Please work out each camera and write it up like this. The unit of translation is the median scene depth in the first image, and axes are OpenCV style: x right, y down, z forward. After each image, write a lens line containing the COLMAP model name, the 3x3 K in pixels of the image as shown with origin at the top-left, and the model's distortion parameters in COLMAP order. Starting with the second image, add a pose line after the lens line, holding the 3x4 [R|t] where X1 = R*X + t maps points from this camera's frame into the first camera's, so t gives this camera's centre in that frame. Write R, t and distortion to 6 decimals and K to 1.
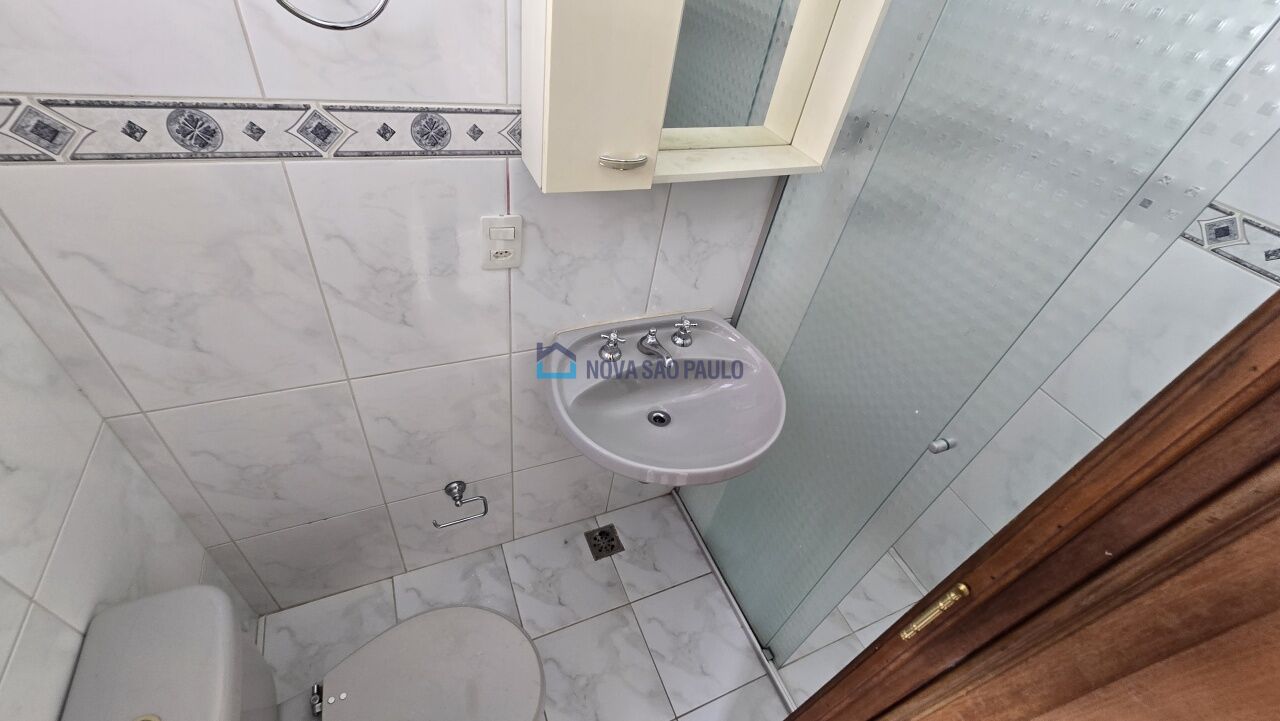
lens RADIAL K [[521.6, 0, 616.4], [0, 521.6, 377.5], [0, 0, 1]] dist [-0.001896, 0.001182]
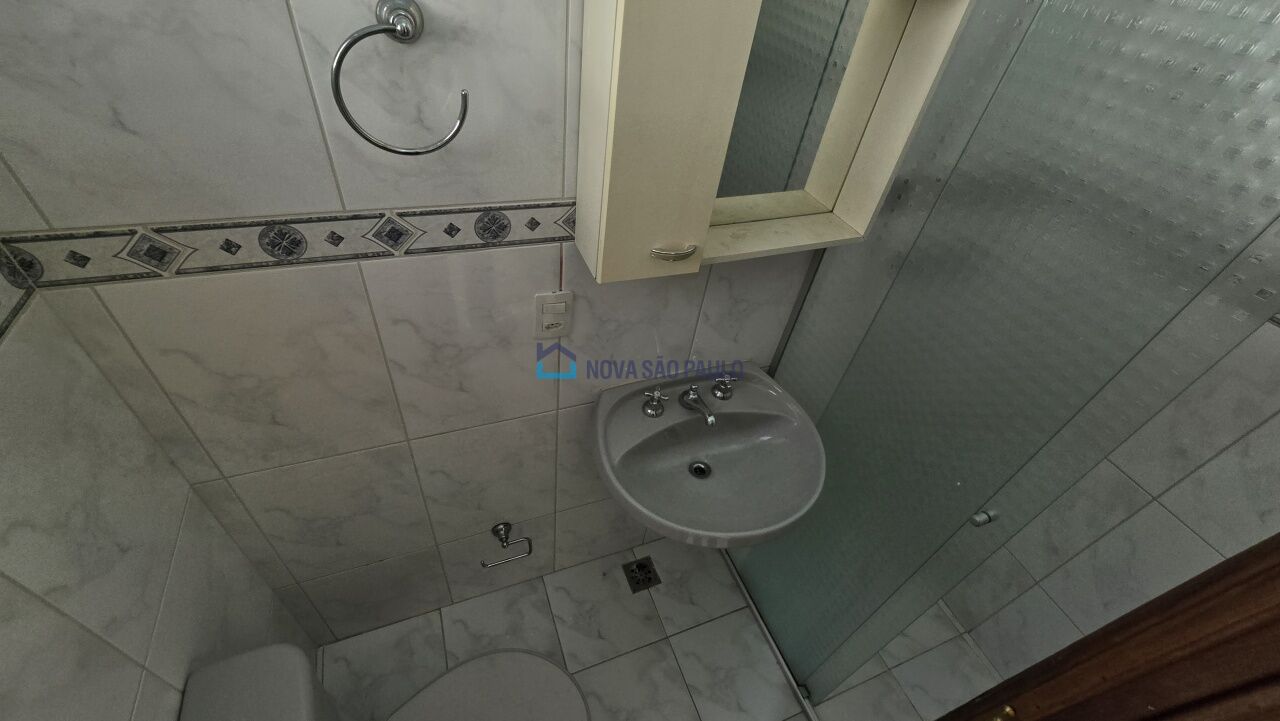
lens RADIAL K [[521.6, 0, 621.4], [0, 521.6, 382.4], [0, 0, 1]] dist [-0.001896, 0.001182]
pose [[0.999243, 0.000169, -0.038897, -0.041808], [0.000214, 0.999952, 0.009833, -0.132744], [0.038896, -0.009834, 0.999195, -0.043664]]
